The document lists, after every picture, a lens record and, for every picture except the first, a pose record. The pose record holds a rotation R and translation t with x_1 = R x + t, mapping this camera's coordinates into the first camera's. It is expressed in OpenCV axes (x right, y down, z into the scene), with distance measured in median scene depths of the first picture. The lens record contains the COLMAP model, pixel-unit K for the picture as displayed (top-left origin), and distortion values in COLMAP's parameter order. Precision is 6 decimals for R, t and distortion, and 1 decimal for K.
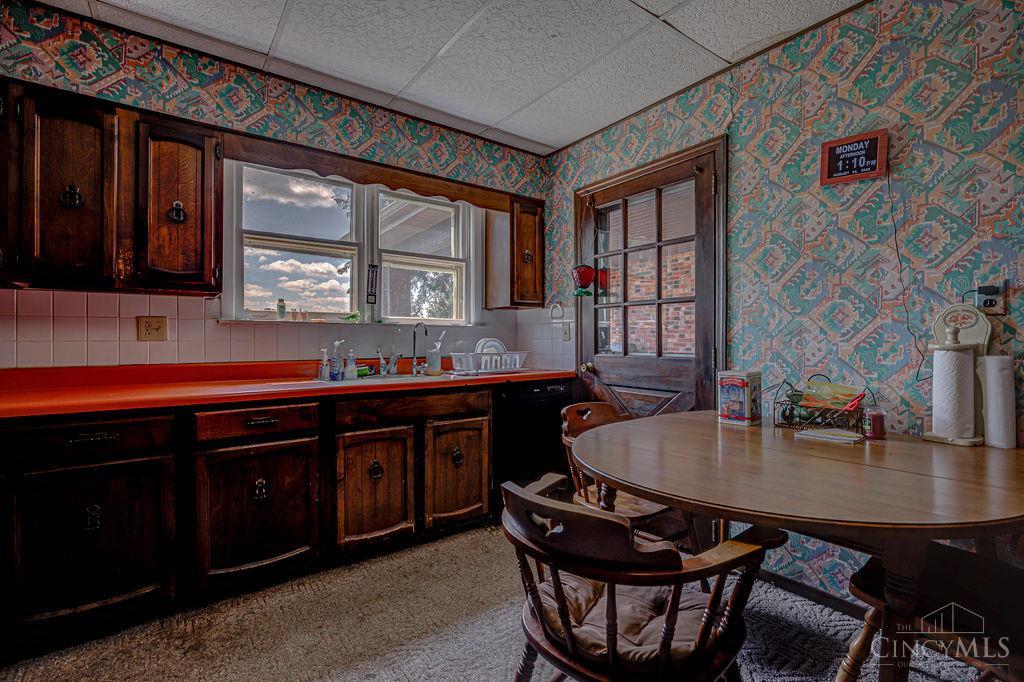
lens RADIAL K [[469.3, 0, 518.4], [0, 469.3, 337.4], [0, 0, 1]] dist [-0.004852, 0.000159]
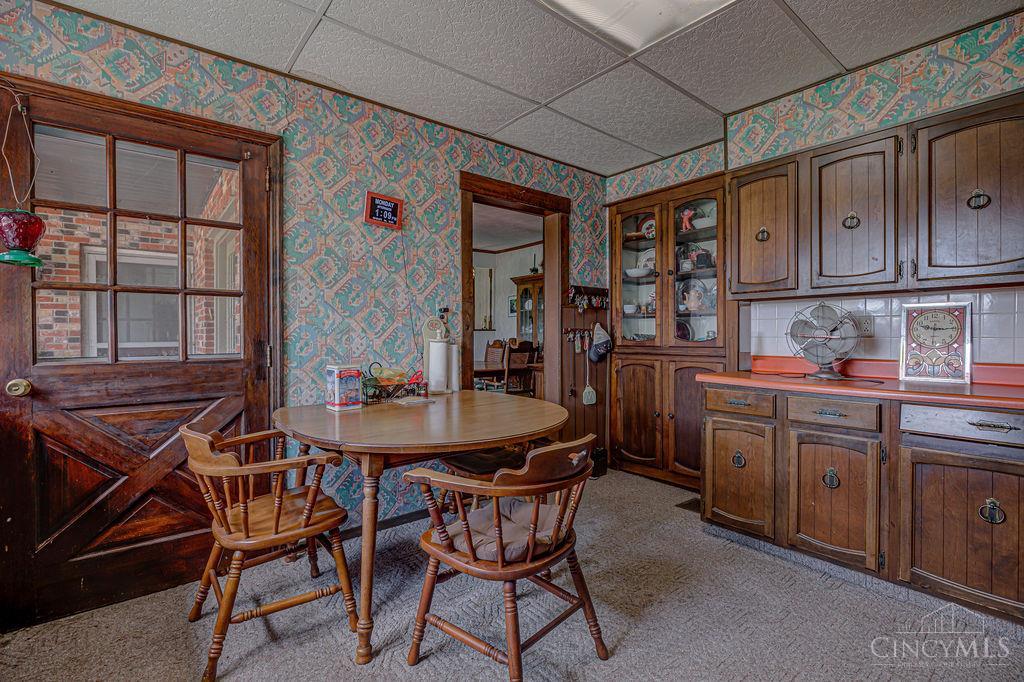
lens RADIAL K [[469.3, 0, 518.4], [0, 469.3, 337.4], [0, 0, 1]] dist [-0.004852, 0.000159]
pose [[-0.039517, -0.004914, 0.999207, -0.654699], [0.002168, 0.999985, 0.005004, 0.000442], [-0.999217, 0.002364, -0.039505, 0.566708]]
